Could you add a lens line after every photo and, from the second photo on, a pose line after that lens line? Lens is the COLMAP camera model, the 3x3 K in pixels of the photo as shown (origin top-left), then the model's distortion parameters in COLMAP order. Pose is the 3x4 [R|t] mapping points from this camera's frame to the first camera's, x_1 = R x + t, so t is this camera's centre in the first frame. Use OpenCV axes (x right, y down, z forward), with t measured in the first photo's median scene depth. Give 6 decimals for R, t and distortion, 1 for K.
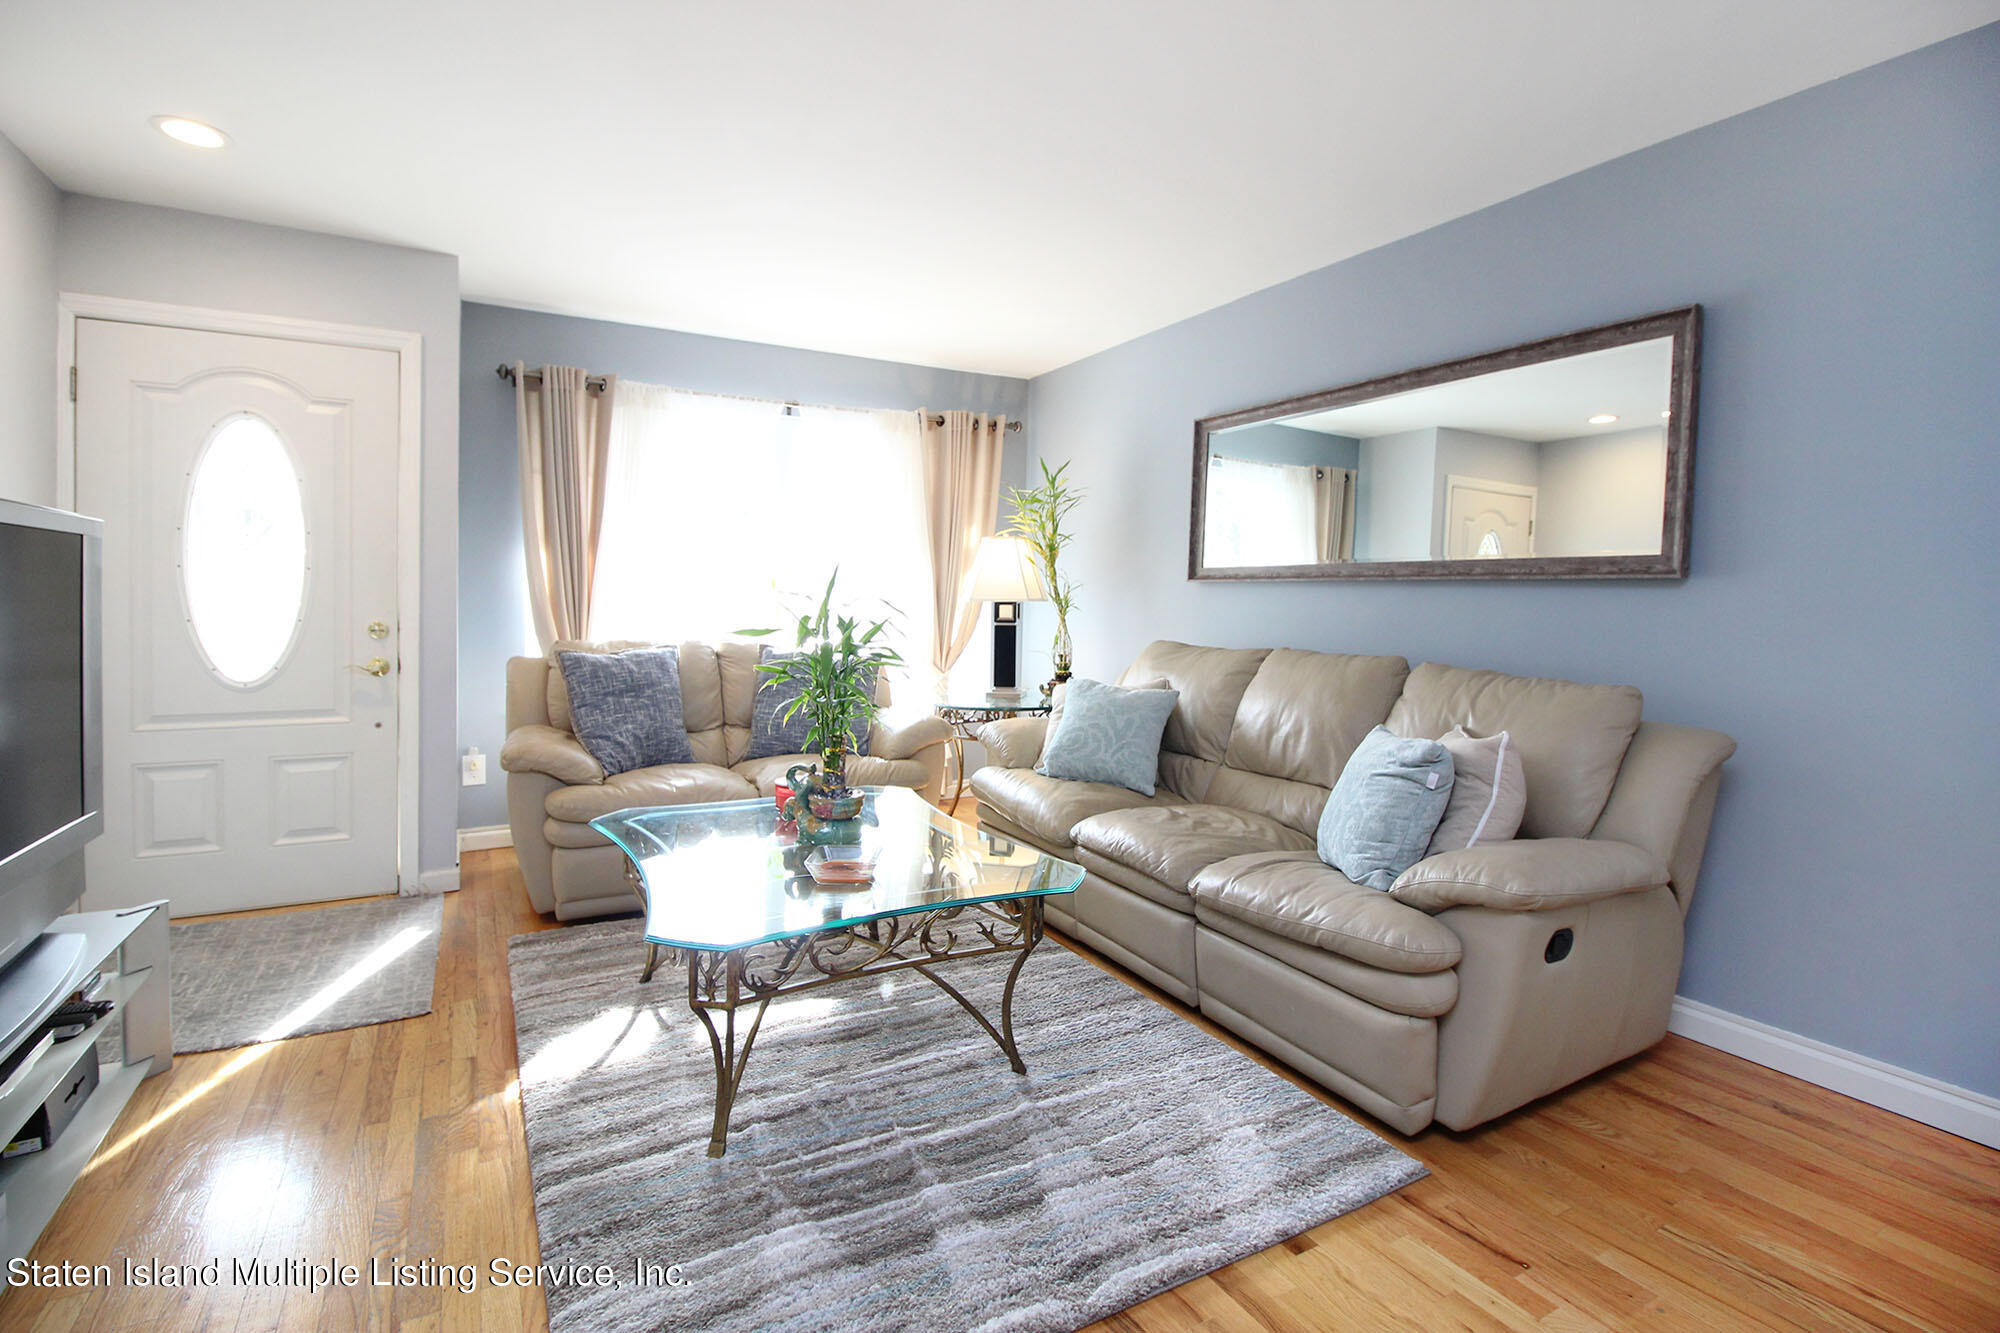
lens RADIAL K [[937.0, 0, 1003.8], [0, 937.0, 619.1], [0, 0, 1]] dist [-0.001962, -0.009574]
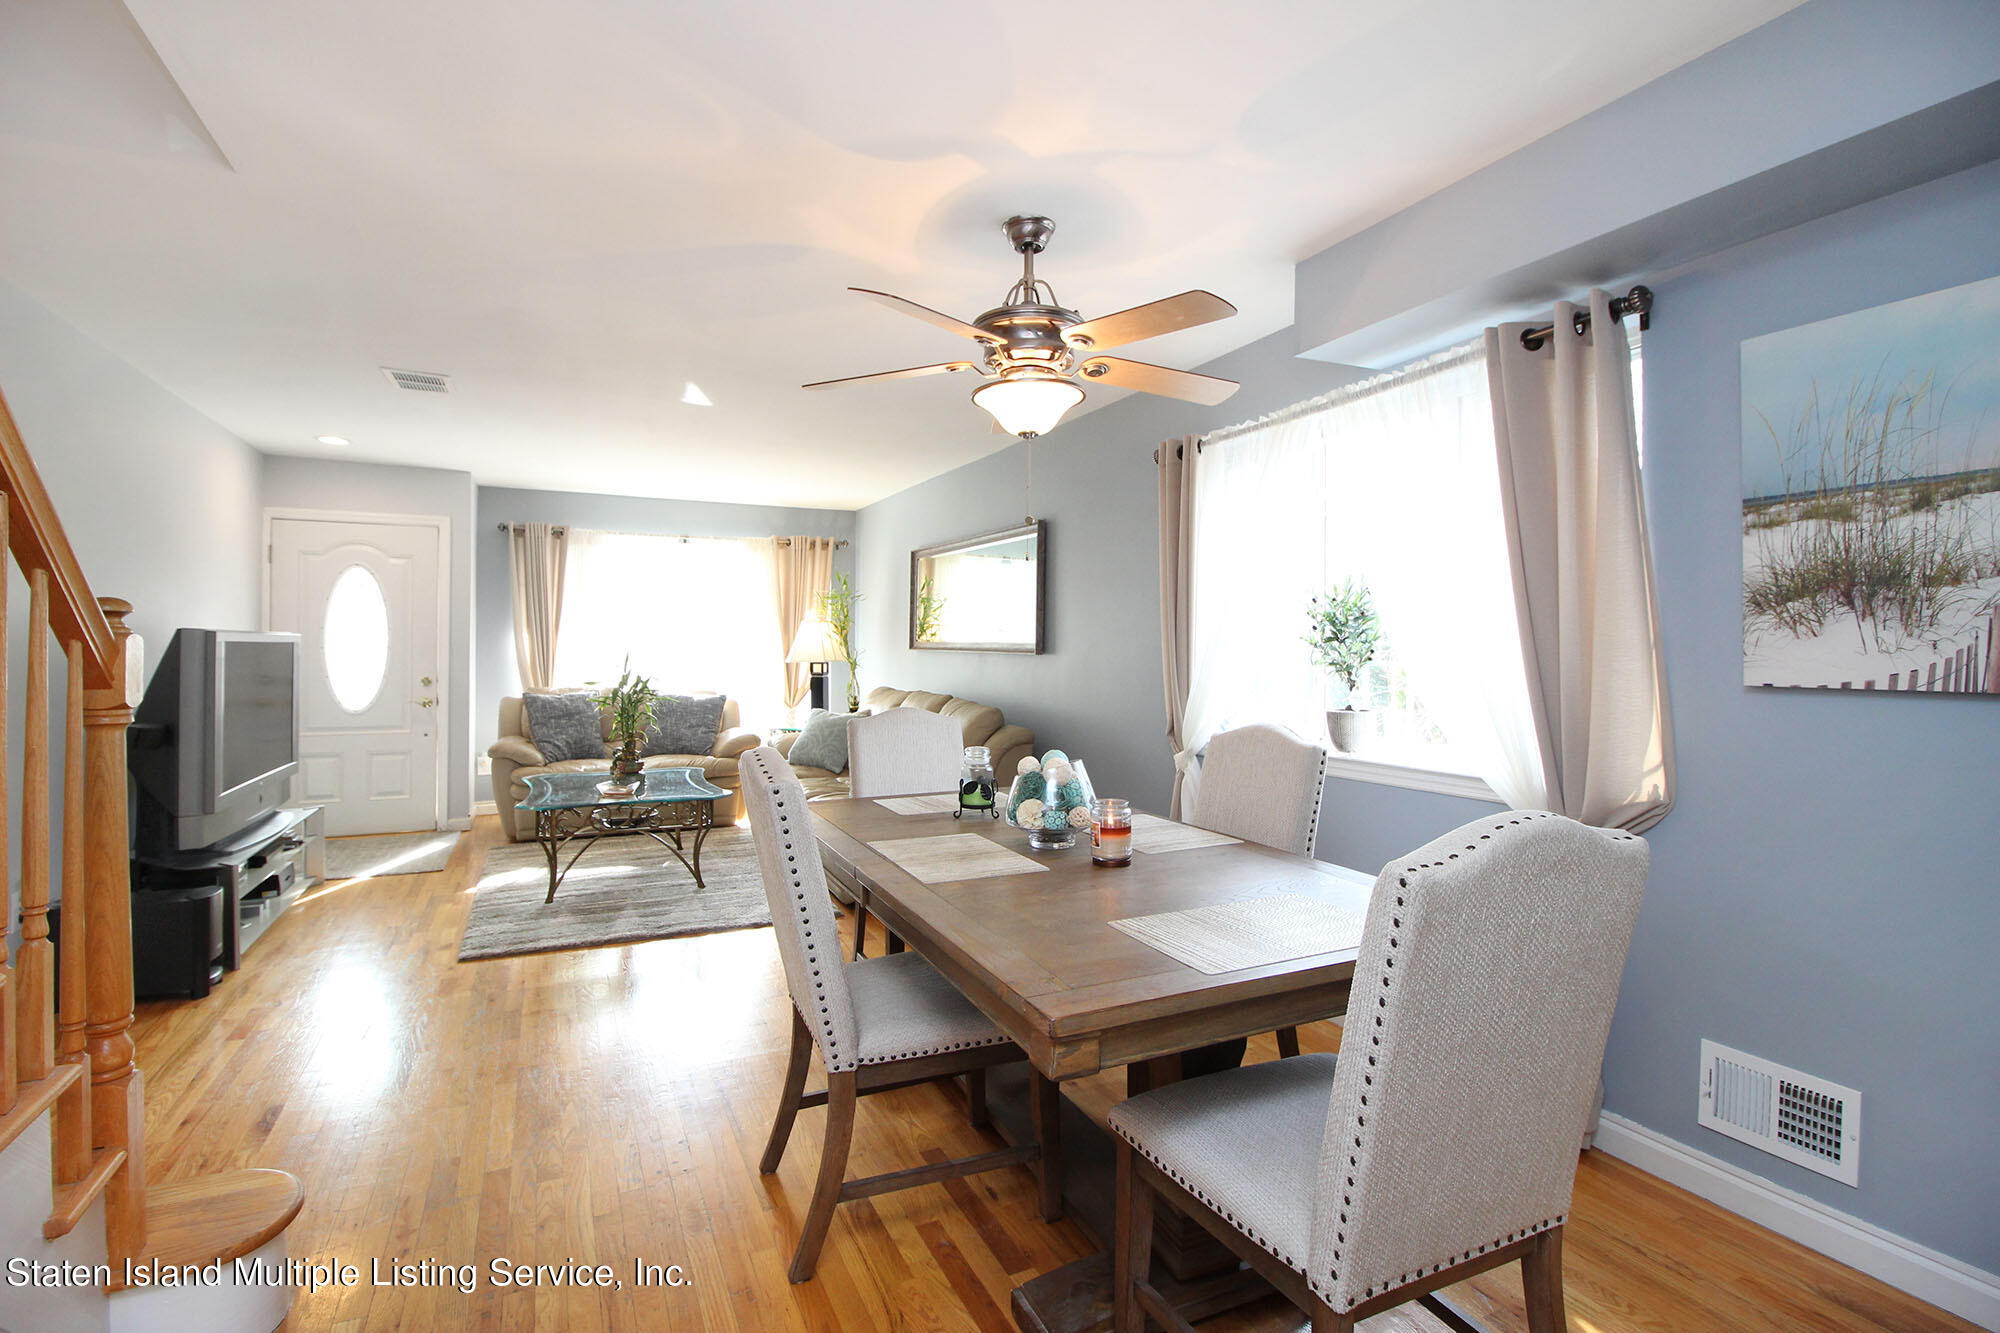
lens RADIAL K [[937.0, 0, 999.2], [0, 937.0, 650.4], [0, 0, 1]] dist [-0.001962, -0.009574]
pose [[0.997769, -0.004050, -0.066641, 0.639418], [0.002888, 0.999842, -0.017521, -0.015263], [0.066702, 0.017289, 0.997623, -0.837614]]
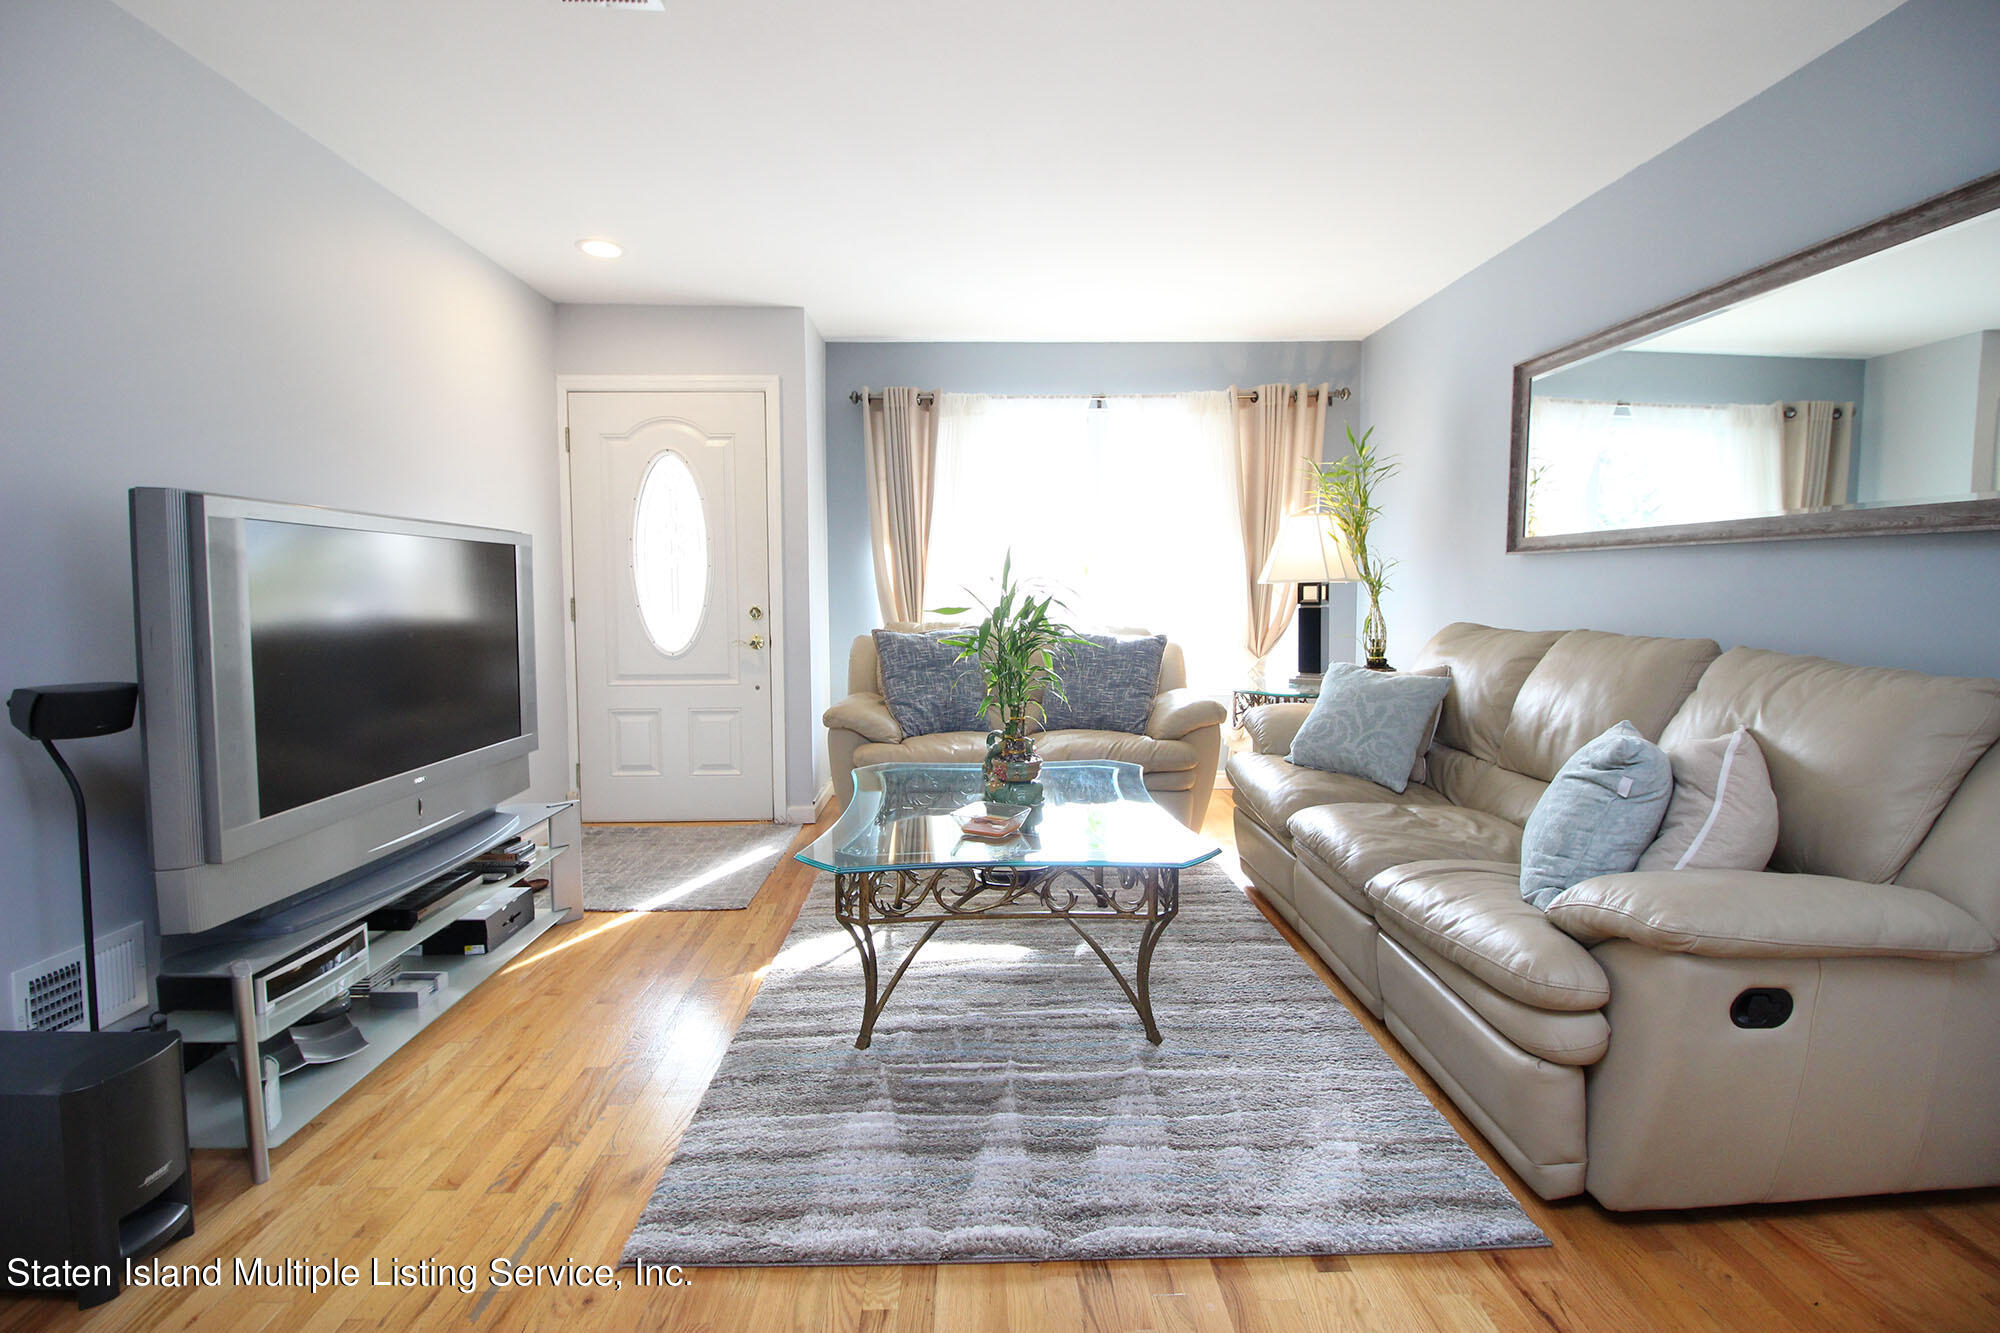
lens RADIAL K [[937.0, 0, 998.2], [0, 937.0, 636.9], [0, 0, 1]] dist [-0.001962, -0.009574]
pose [[0.885757, 0.007837, -0.464083, 0.253803], [0.005739, 0.999596, 0.027833, 0.012416], [0.464114, -0.027317, 0.885354, 0.026201]]
